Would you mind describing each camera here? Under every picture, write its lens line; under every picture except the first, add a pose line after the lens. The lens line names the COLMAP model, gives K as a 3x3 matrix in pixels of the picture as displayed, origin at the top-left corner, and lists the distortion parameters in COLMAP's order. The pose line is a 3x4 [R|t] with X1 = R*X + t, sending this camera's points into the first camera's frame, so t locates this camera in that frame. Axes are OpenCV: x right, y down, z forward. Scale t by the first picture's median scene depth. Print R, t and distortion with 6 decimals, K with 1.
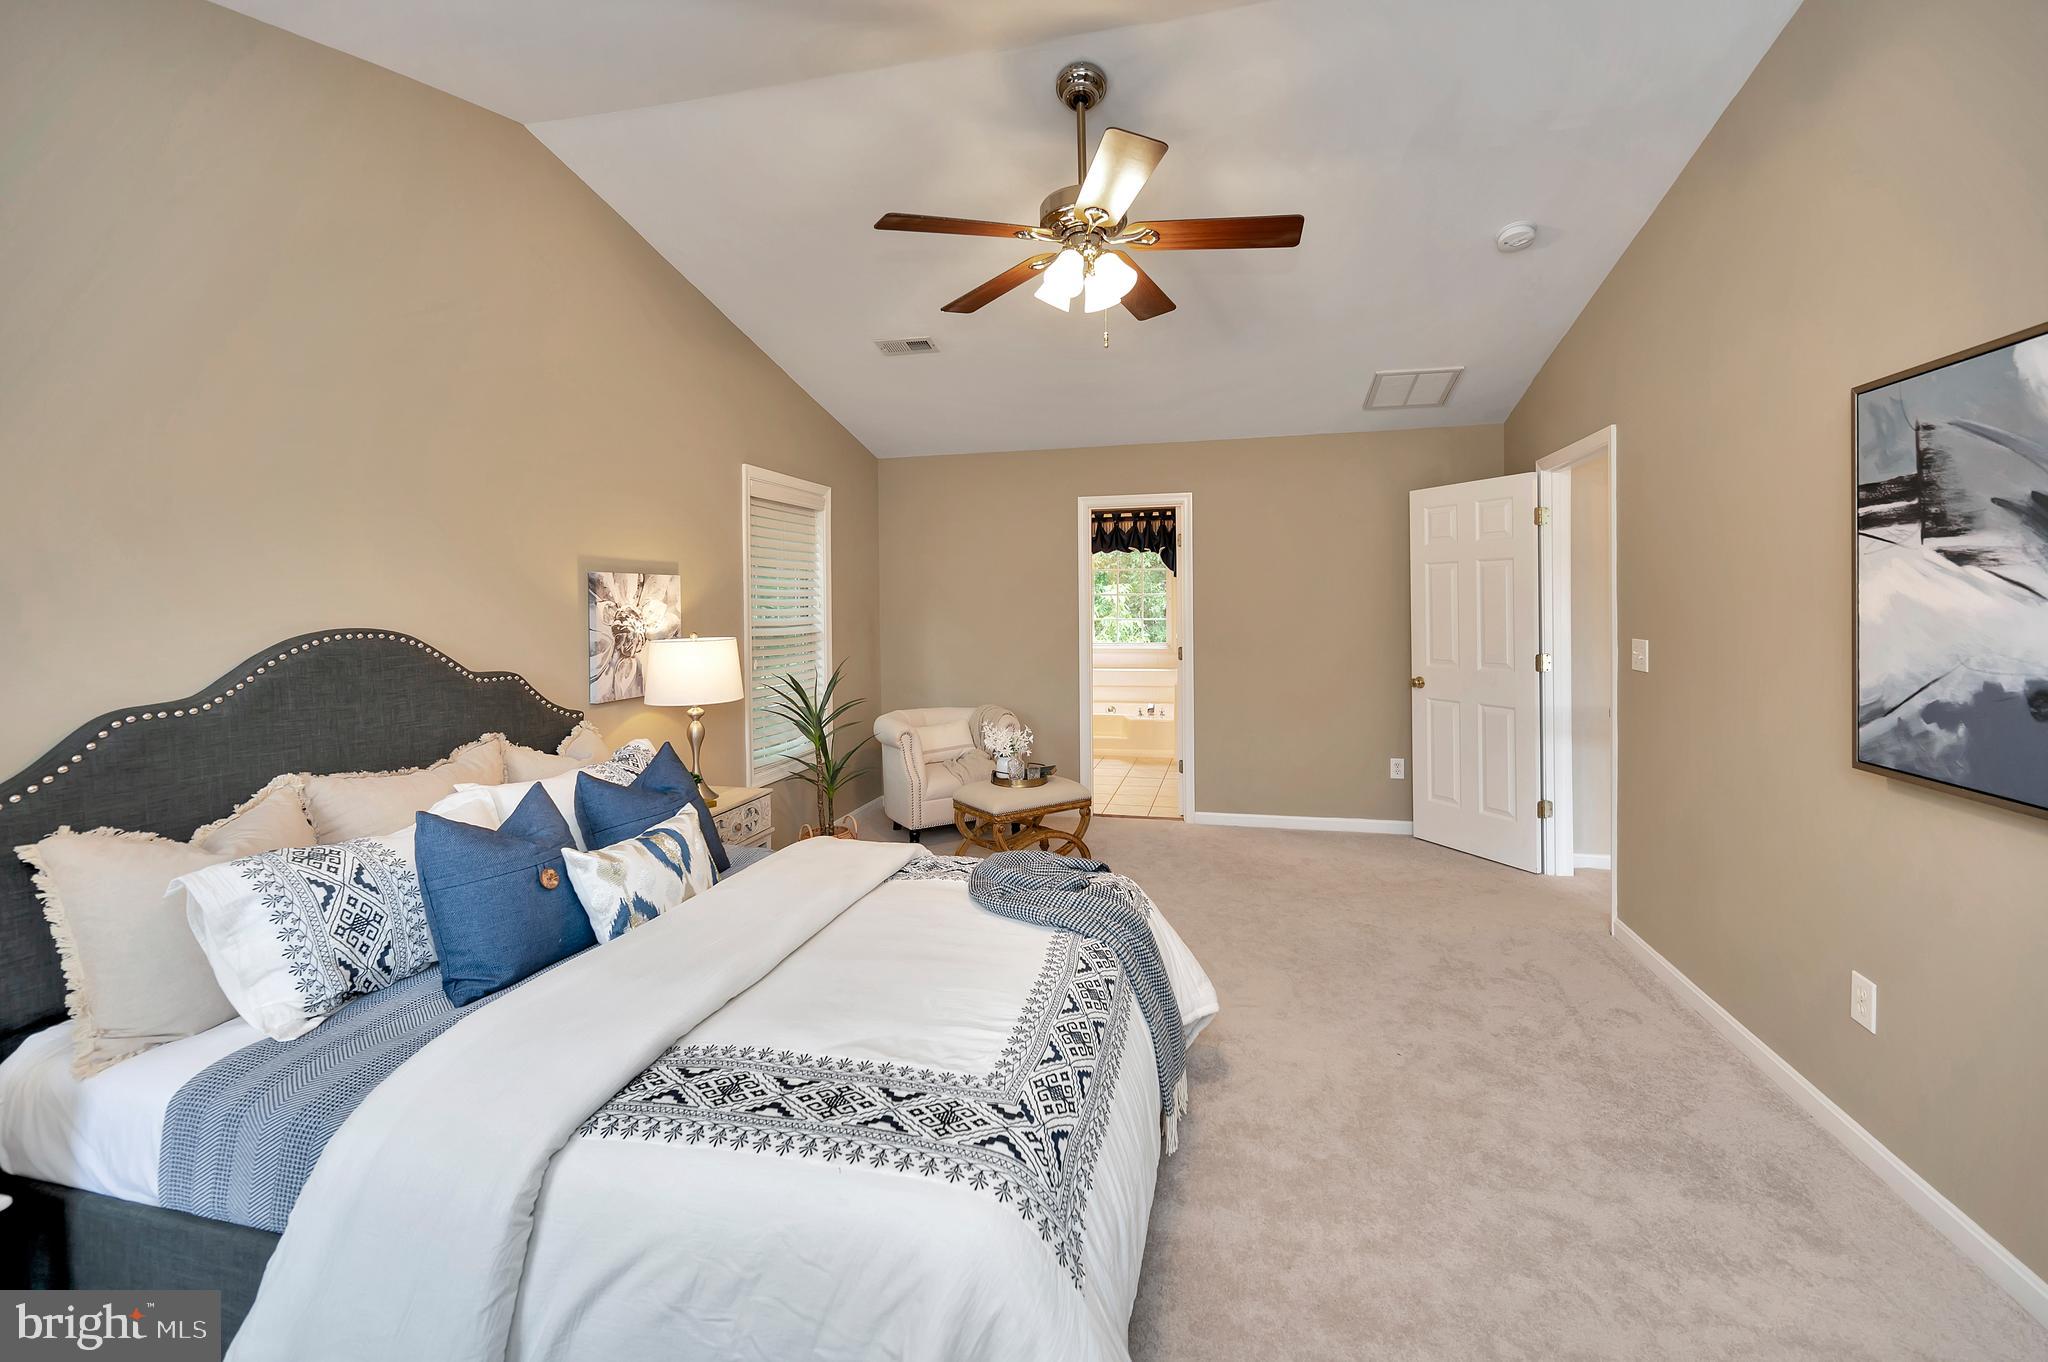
lens RADIAL K [[835.2, 0, 1036.7], [0, 835.2, 624.7], [0, 0, 1]] dist [-0.000333, 0.000125]
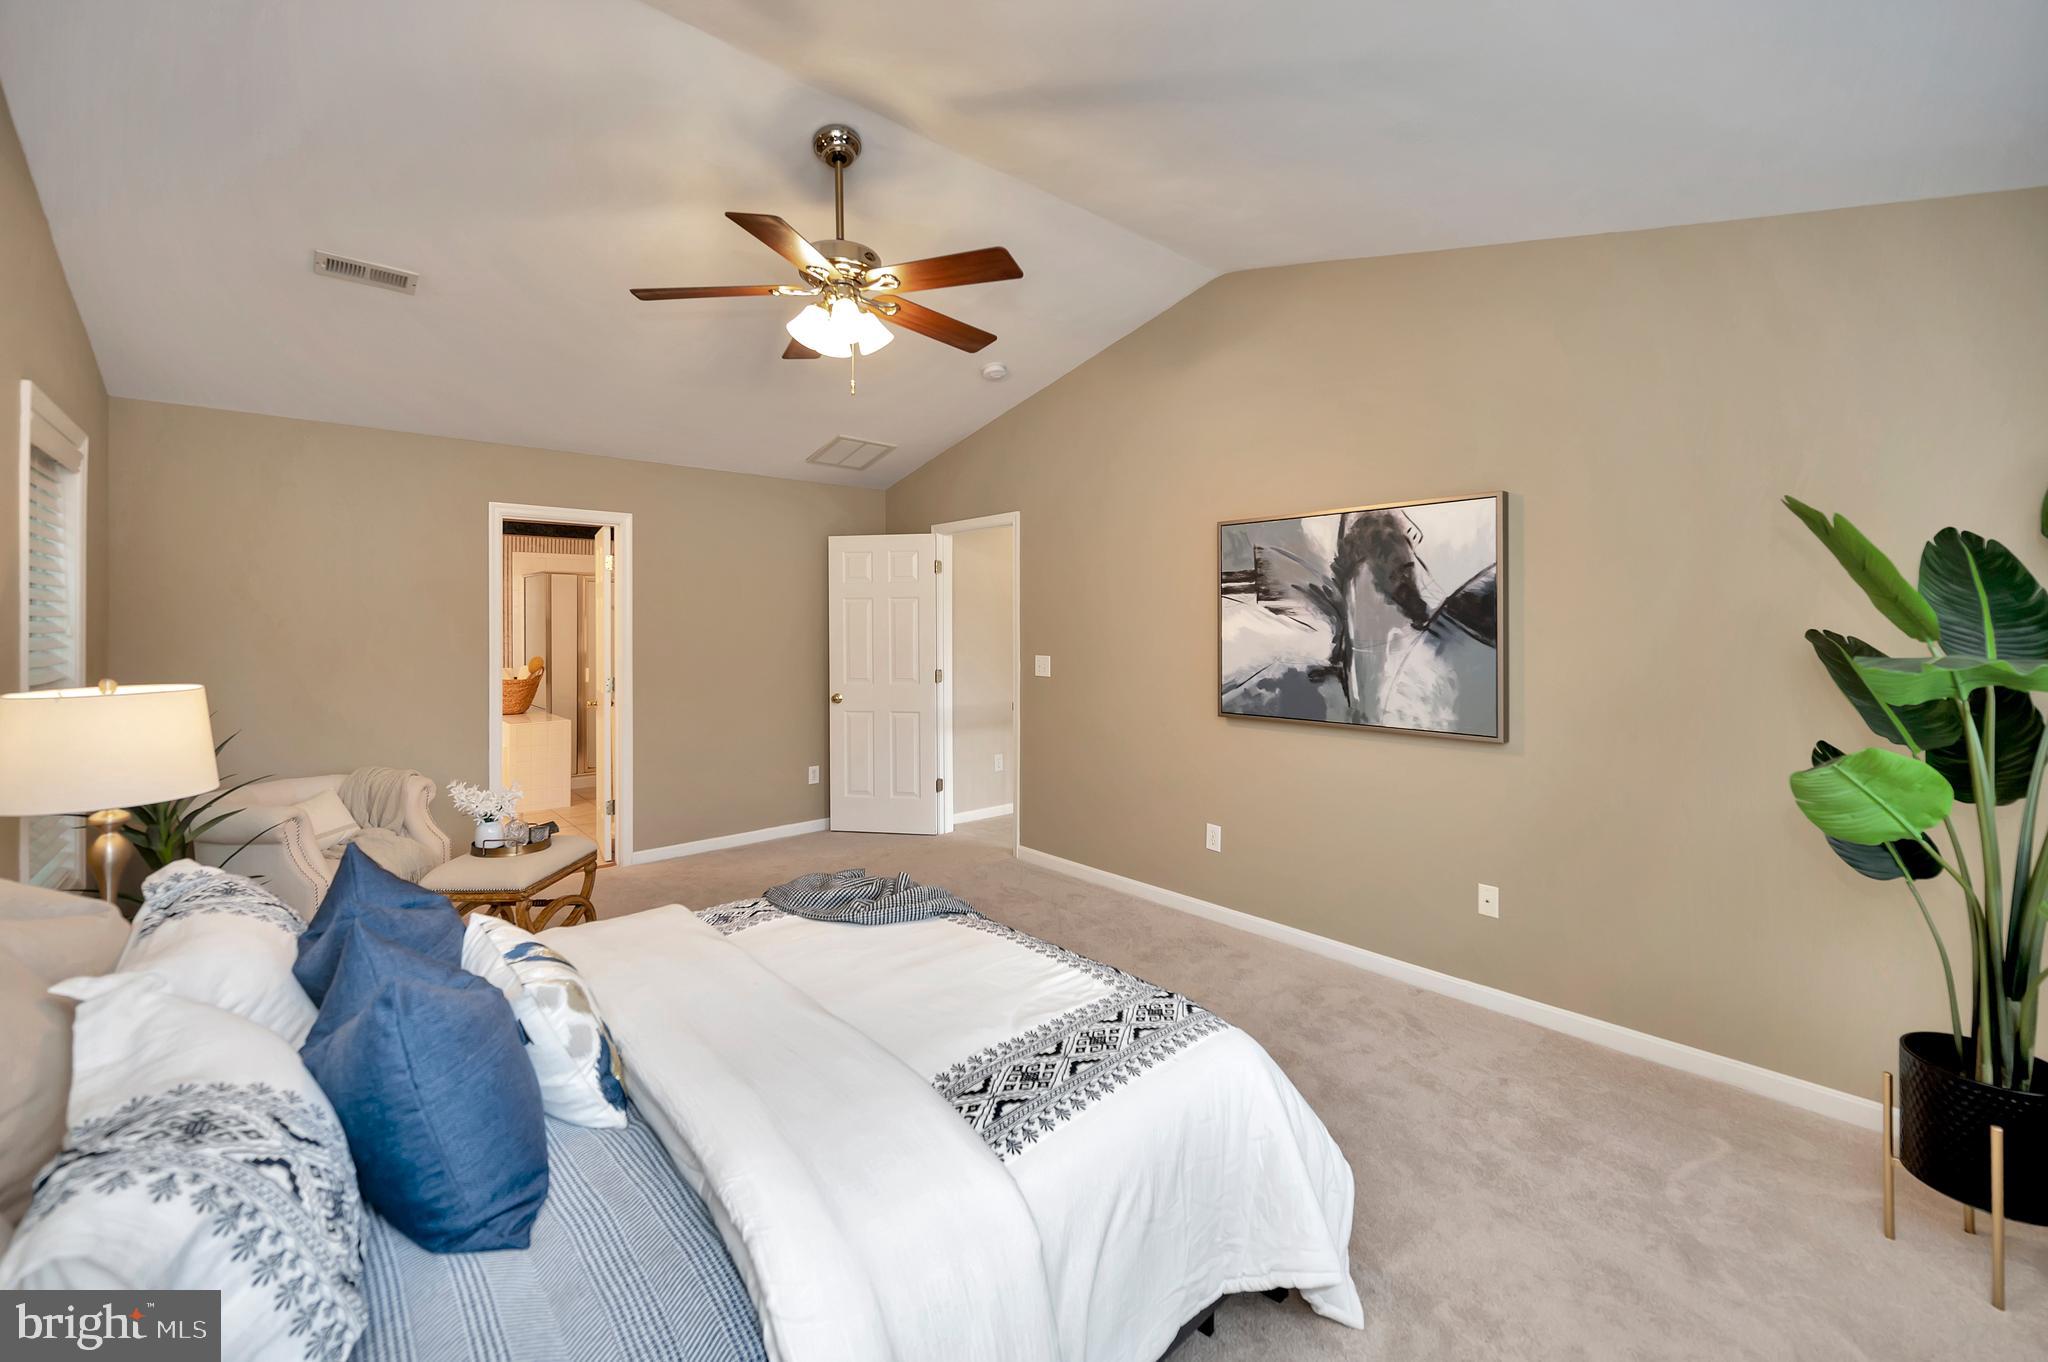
lens RADIAL K [[824.5, 0, 1031.8], [0, 824.5, 642.5], [0, 0, 1]] dist [0.003971, 0.000215]
pose [[0.569803, -0.008334, 0.821739, -0.881409], [0.019108, 0.999813, -0.003110, -0.003352], [-0.821559, 0.017474, 0.569855, 0.266700]]
